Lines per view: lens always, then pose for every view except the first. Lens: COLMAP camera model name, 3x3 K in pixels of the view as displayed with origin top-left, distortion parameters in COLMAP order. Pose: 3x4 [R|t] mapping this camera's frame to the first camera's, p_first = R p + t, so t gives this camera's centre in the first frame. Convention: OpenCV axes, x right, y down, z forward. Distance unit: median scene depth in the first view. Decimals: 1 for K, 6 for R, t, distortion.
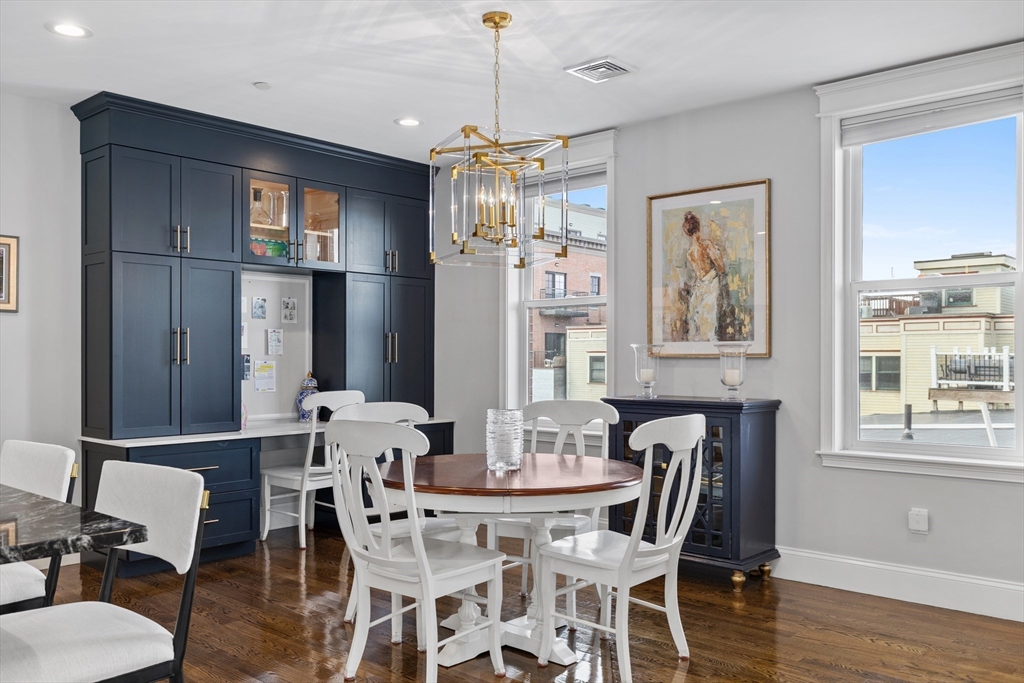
lens RADIAL K [[848.8, 0, 514.6], [0, 848.8, 365.9], [0, 0, 1]] dist [-0.000479, 0.009037]
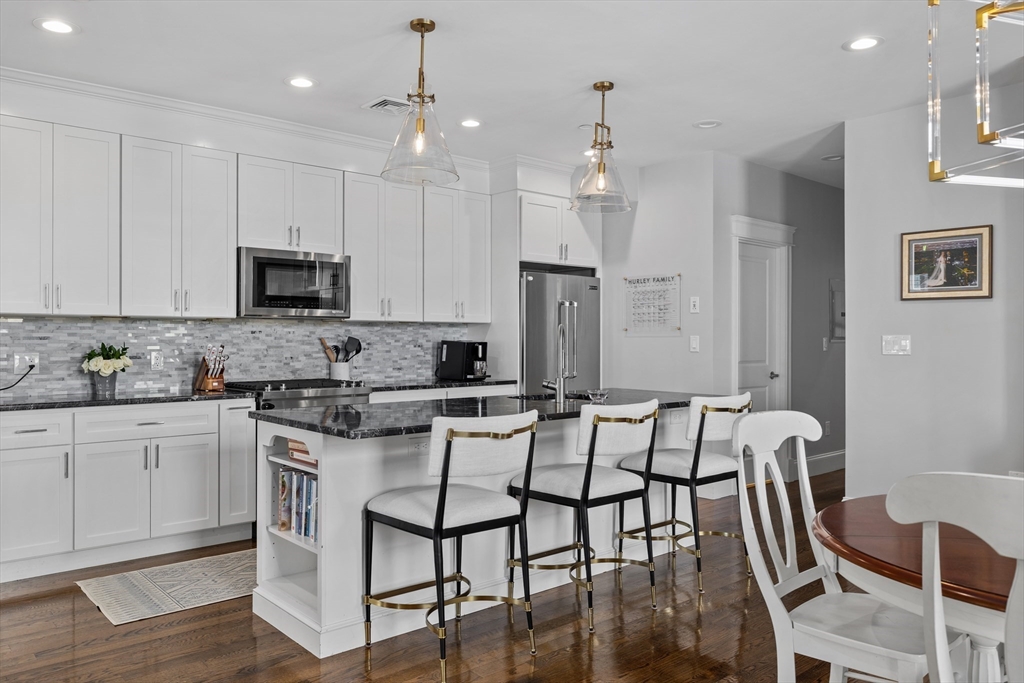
lens RADIAL K [[753.0, 0, 514.4], [0, 753.0, 334.6], [0, 0, 1]] dist [0.003378, -0.008211]
pose [[-0.109401, -0.008574, -0.993961, 0.388754], [-0.008824, 0.999932, -0.007655, -0.005241], [0.993958, 0.007933, -0.109470, 0.505328]]
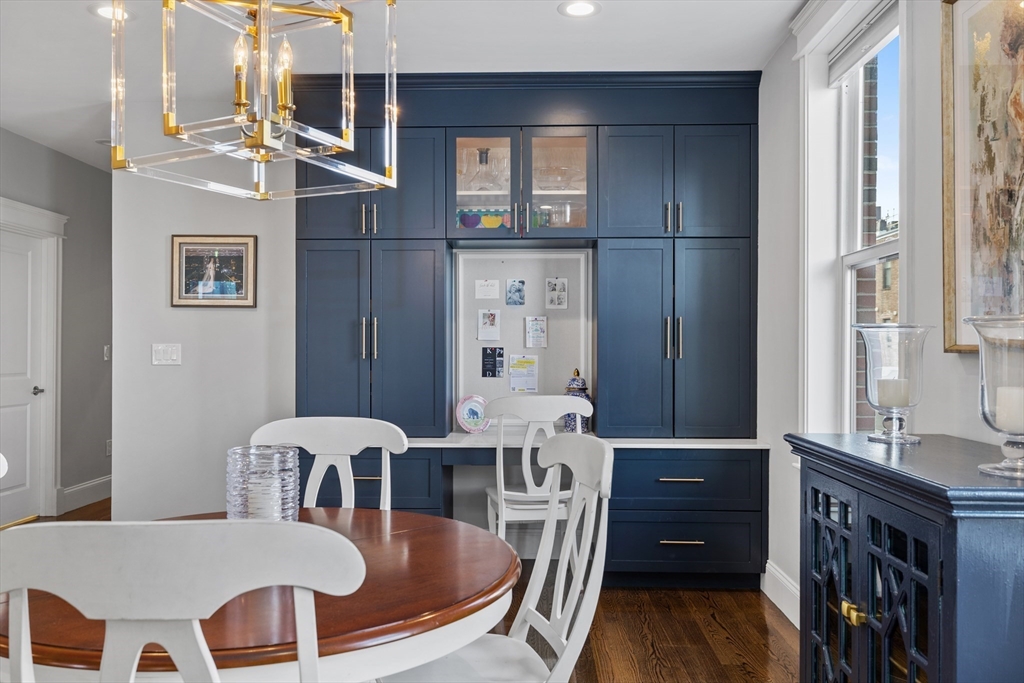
lens RADIAL K [[797.3, 0, 505.9], [0, 797.3, 344.4], [0, 0, 1]] dist [0.004660, -0.006660]
pose [[0.633471, -0.003326, -0.773759, 0.367949], [-0.010597, 0.999860, -0.012974, -0.007354], [0.773694, 0.016418, 0.633347, 0.598445]]
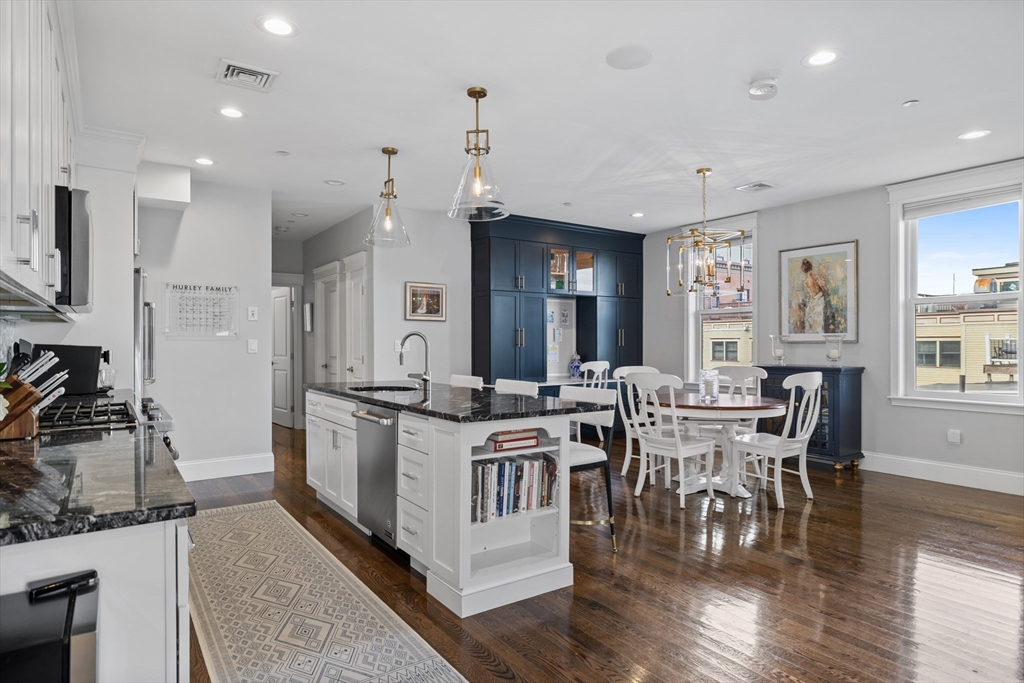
lens RADIAL K [[577.9, 0, 513.8], [0, 577.9, 346.7], [0, 0, 1]] dist [-0.000157, 0.000304]
pose [[0.972443, -0.001352, -0.233139, -0.101822], [0.000578, 0.999994, -0.003387, 0.001938], [0.233142, 0.003159, 0.972438, -0.297653]]
